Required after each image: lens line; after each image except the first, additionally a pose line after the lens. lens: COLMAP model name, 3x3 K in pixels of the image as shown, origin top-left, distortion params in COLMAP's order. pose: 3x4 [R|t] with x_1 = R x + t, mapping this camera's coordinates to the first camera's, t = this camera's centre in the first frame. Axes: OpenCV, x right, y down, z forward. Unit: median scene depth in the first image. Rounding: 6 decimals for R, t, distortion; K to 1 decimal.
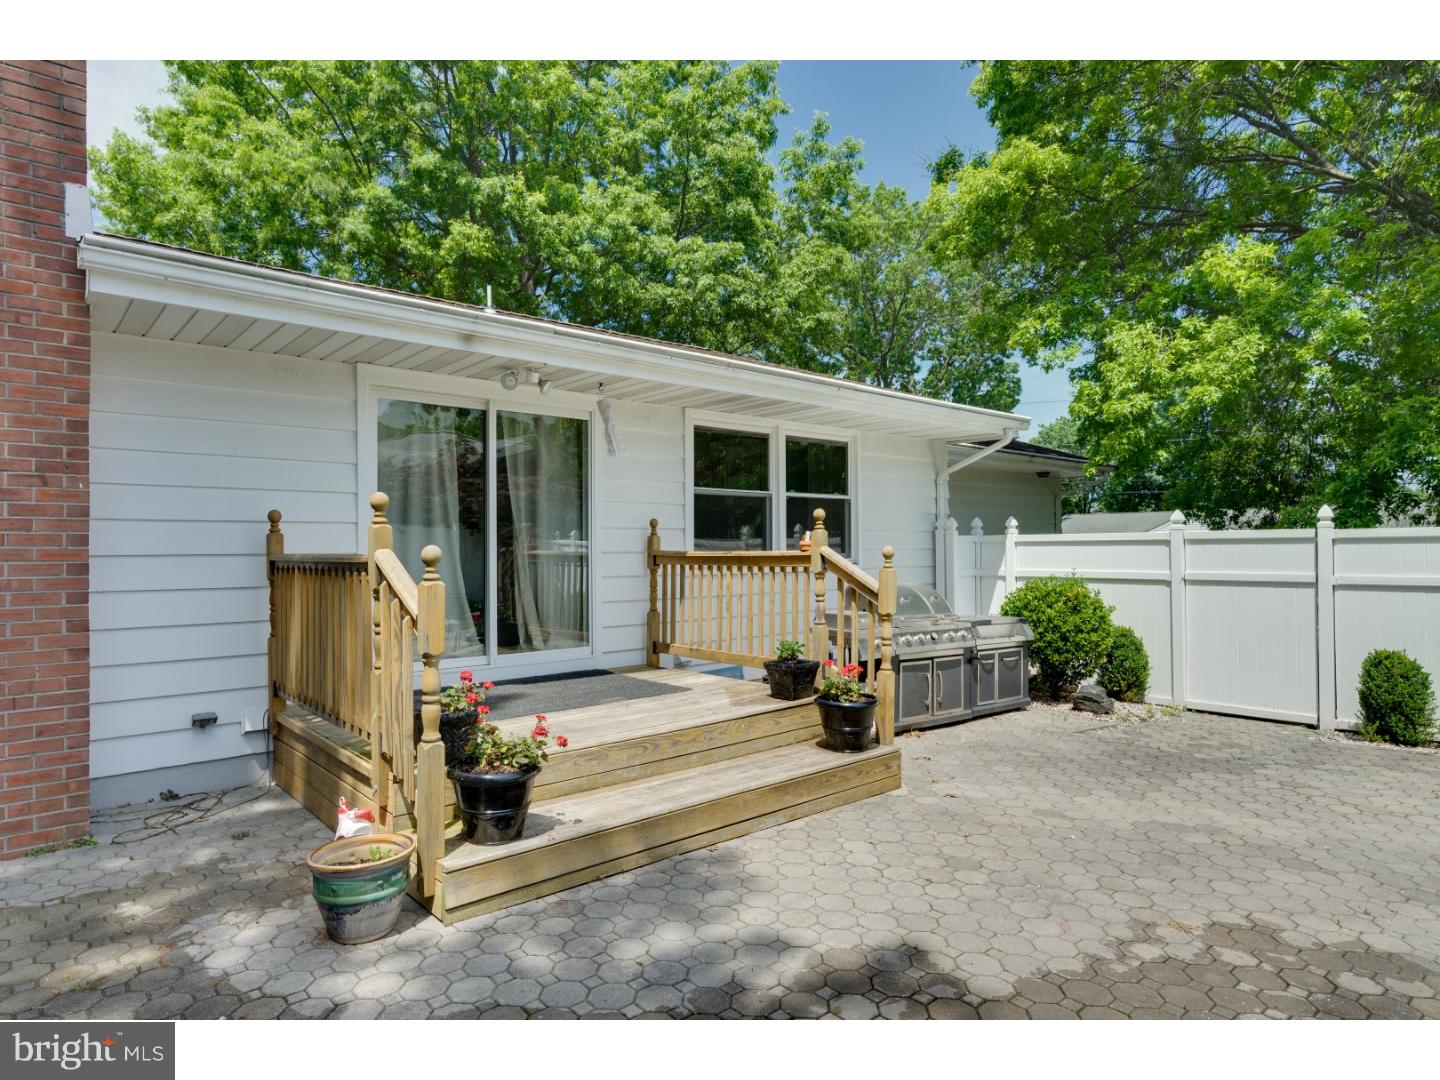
lens RADIAL K [[843.3, 0, 720.0], [0, 843.3, 540.0], [0, 0, 1]] dist [0.002450, 0.000889]
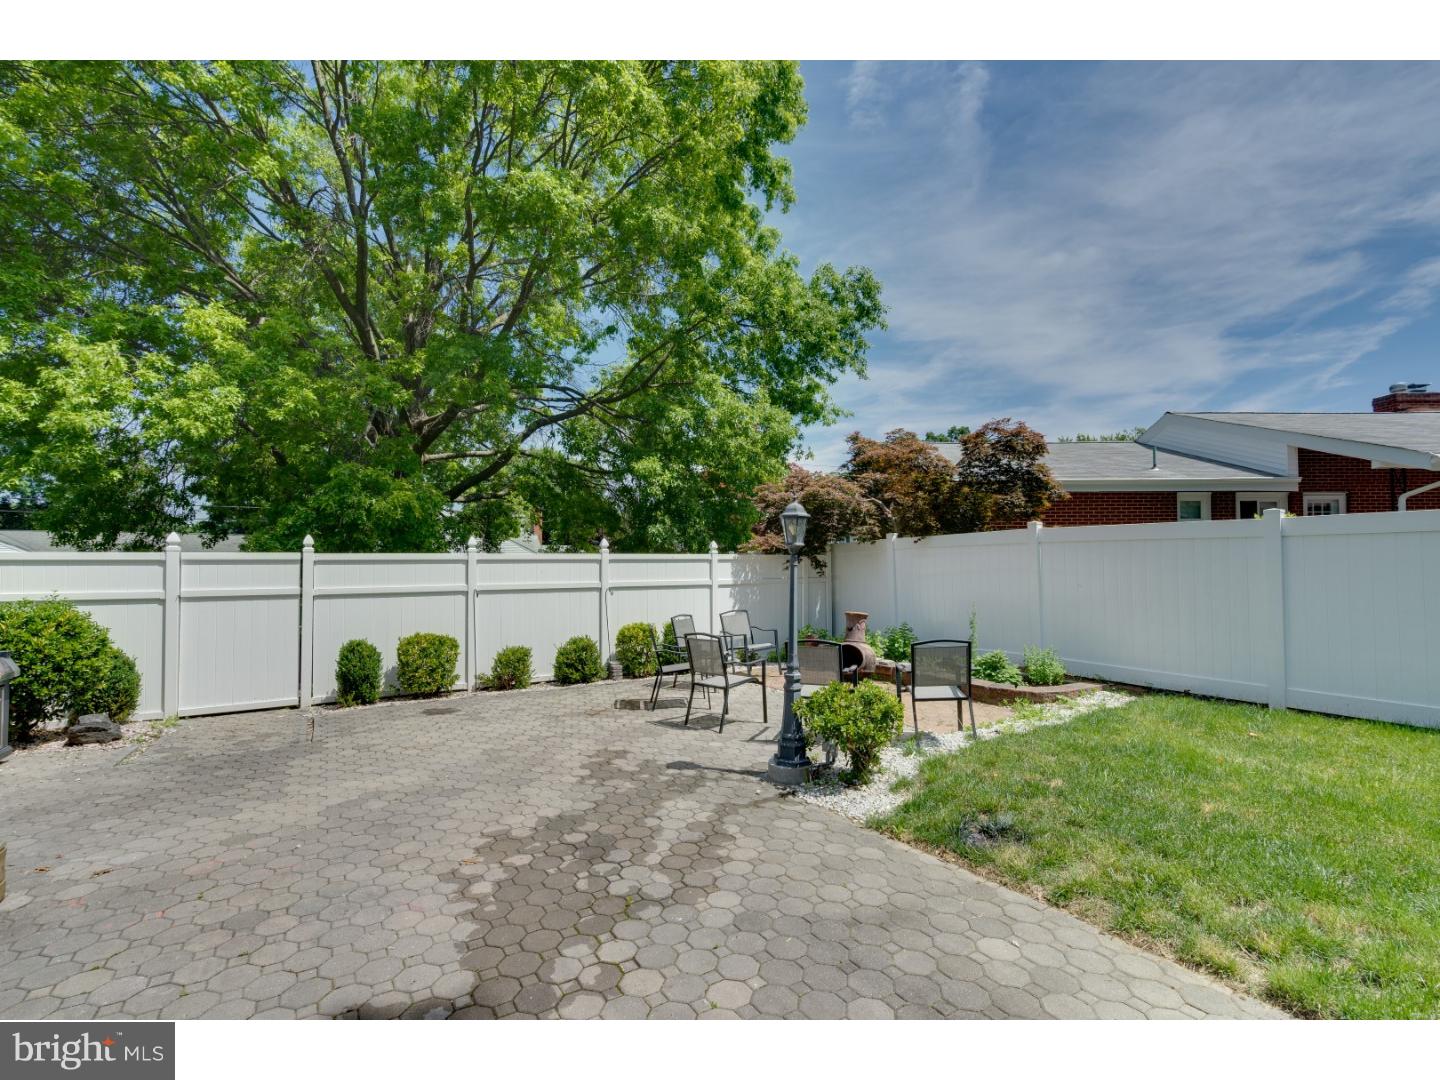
lens RADIAL K [[645.6, 0, 717.7], [0, 645.6, 543.7], [0, 0, 1]] dist [-0.001550, -0.000313]
pose [[0.156262, 0.036050, 0.987058, -0.161609], [-0.008047, 0.999347, -0.035225, 0.002703], [-0.987683, -0.002438, 0.156450, 0.202002]]
